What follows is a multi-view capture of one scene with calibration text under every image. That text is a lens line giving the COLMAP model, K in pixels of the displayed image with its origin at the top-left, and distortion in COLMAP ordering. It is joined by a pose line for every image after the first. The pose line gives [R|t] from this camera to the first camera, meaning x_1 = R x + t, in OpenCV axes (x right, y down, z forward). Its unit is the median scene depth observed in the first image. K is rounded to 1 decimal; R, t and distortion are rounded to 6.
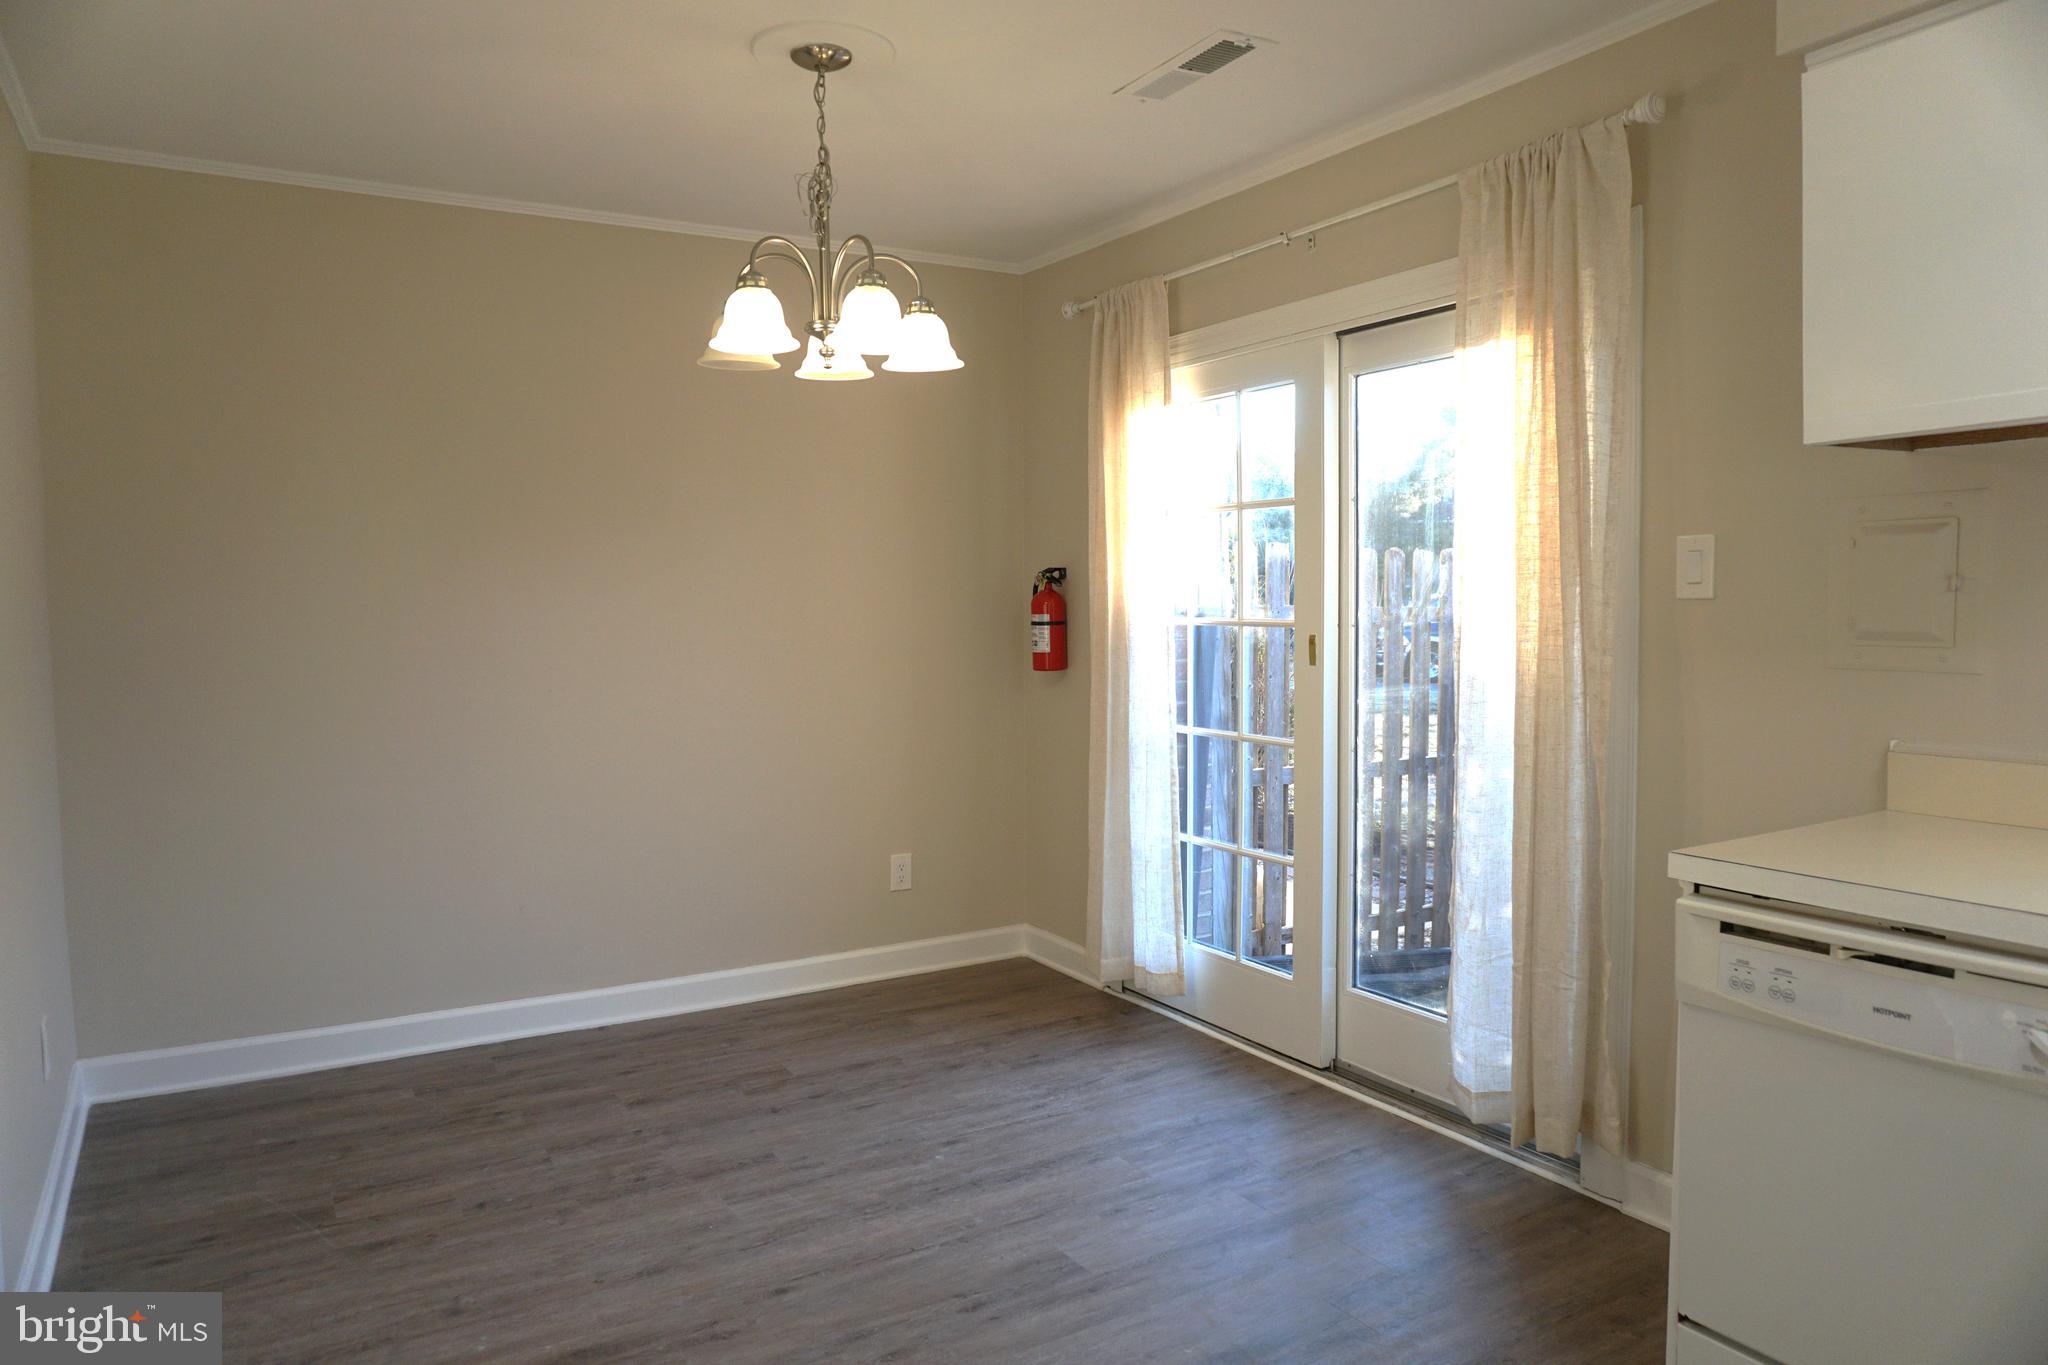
lens RADIAL K [[1371.9, 0, 1024.0], [0, 1371.9, 682.5], [0, 0, 1]] dist [-0.048775, 0.030230]
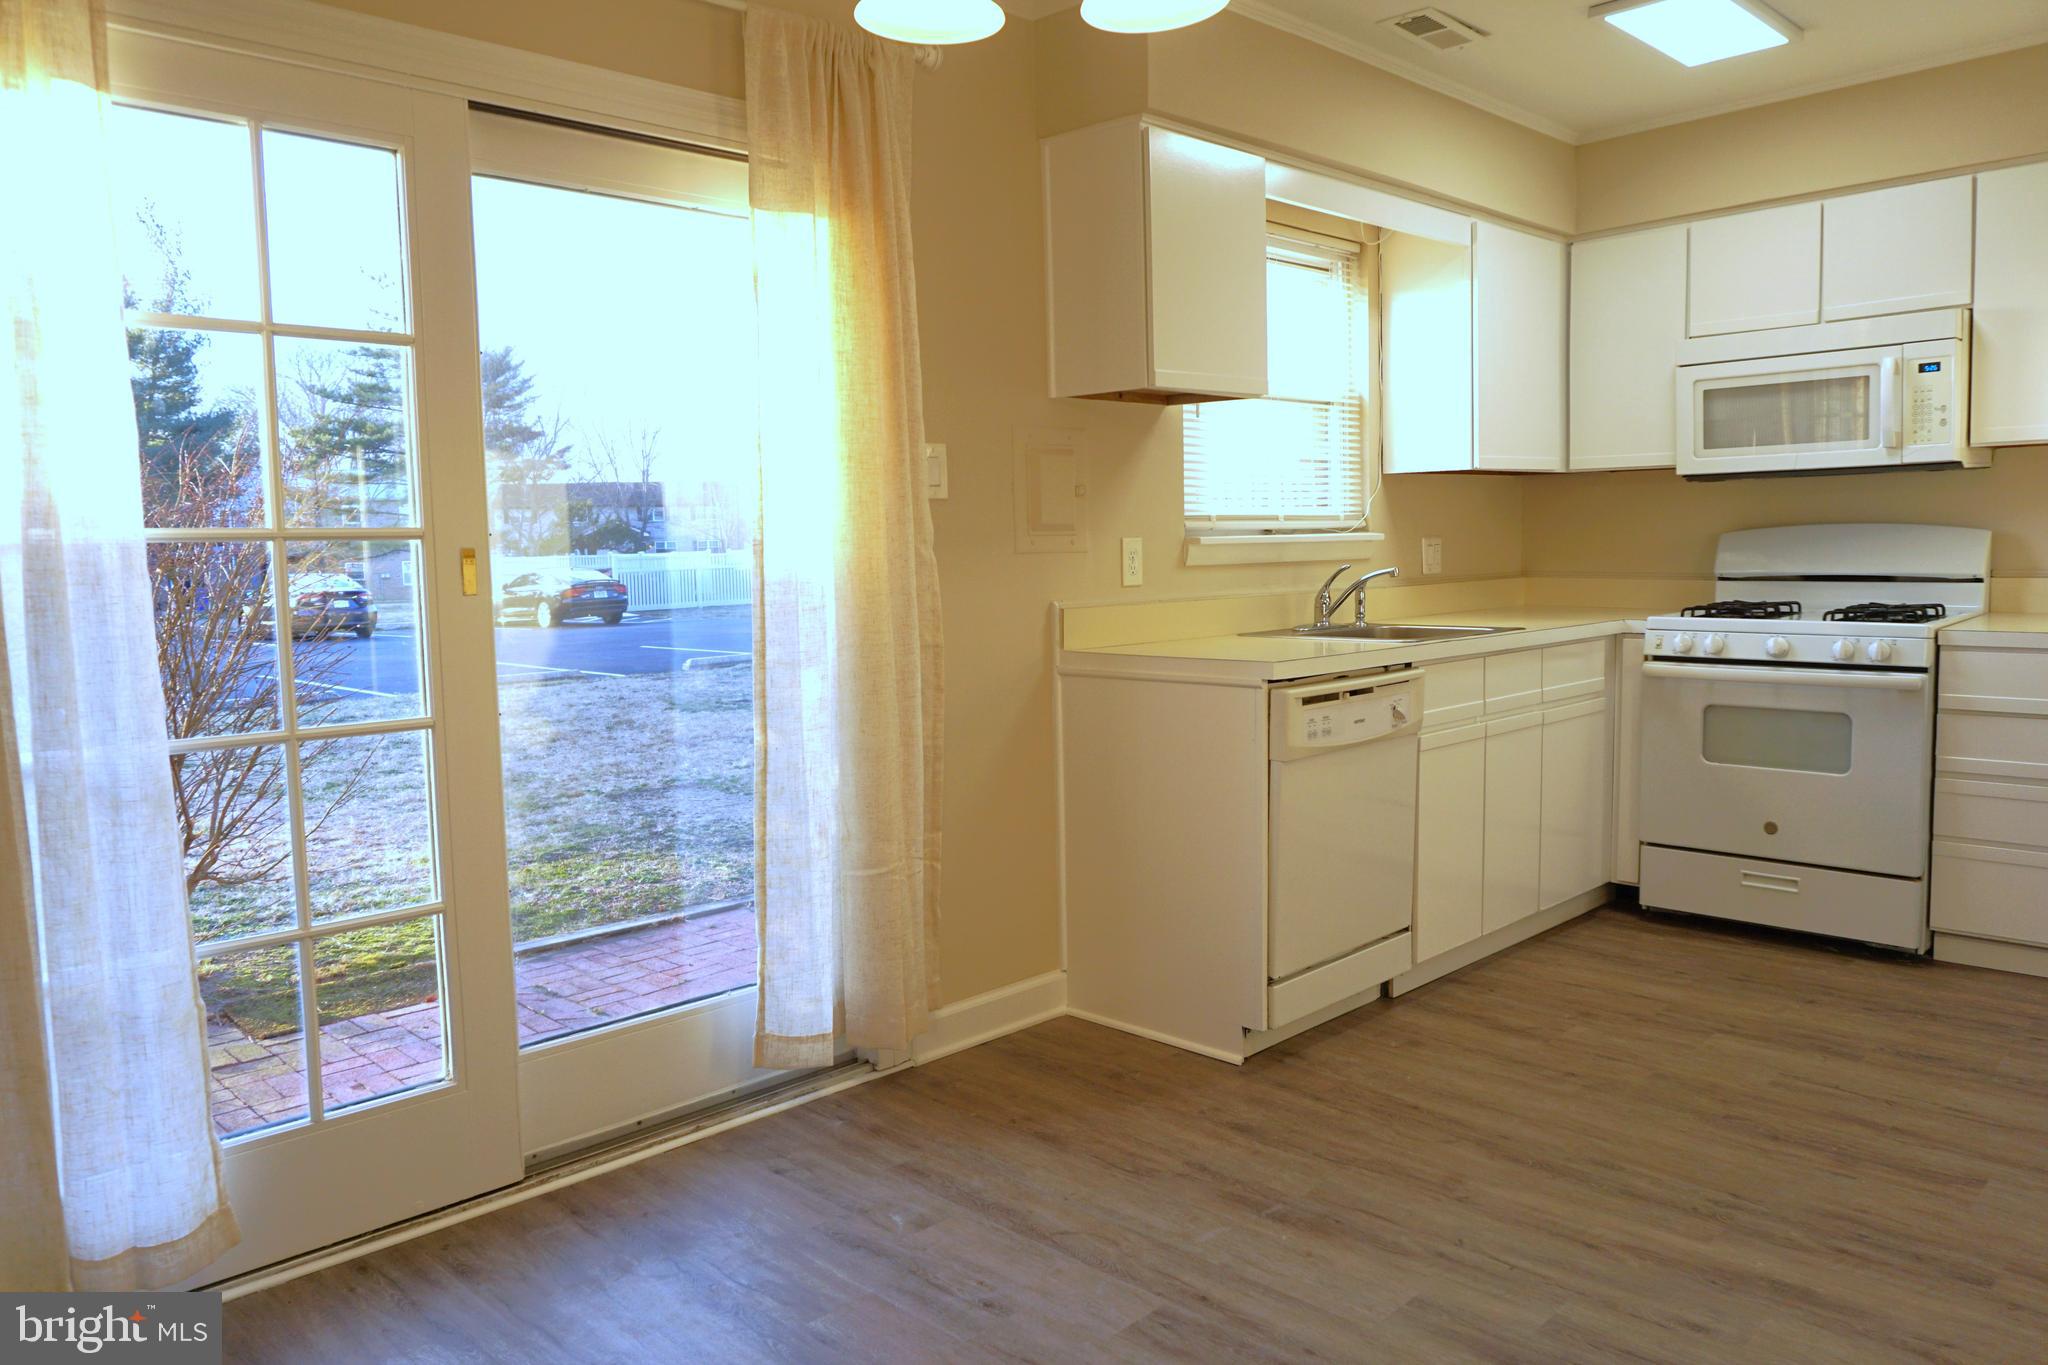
lens RADIAL K [[1427.6, 0, 1030.0], [0, 1427.6, 682.6], [0, 0, 1]] dist [-0.058626, 0.040982]
pose [[-0.240799, -0.073060, 0.967821, -0.604695], [0.088169, 0.991393, 0.096777, -0.015418], [-0.966562, 0.108635, -0.232285, 1.041624]]
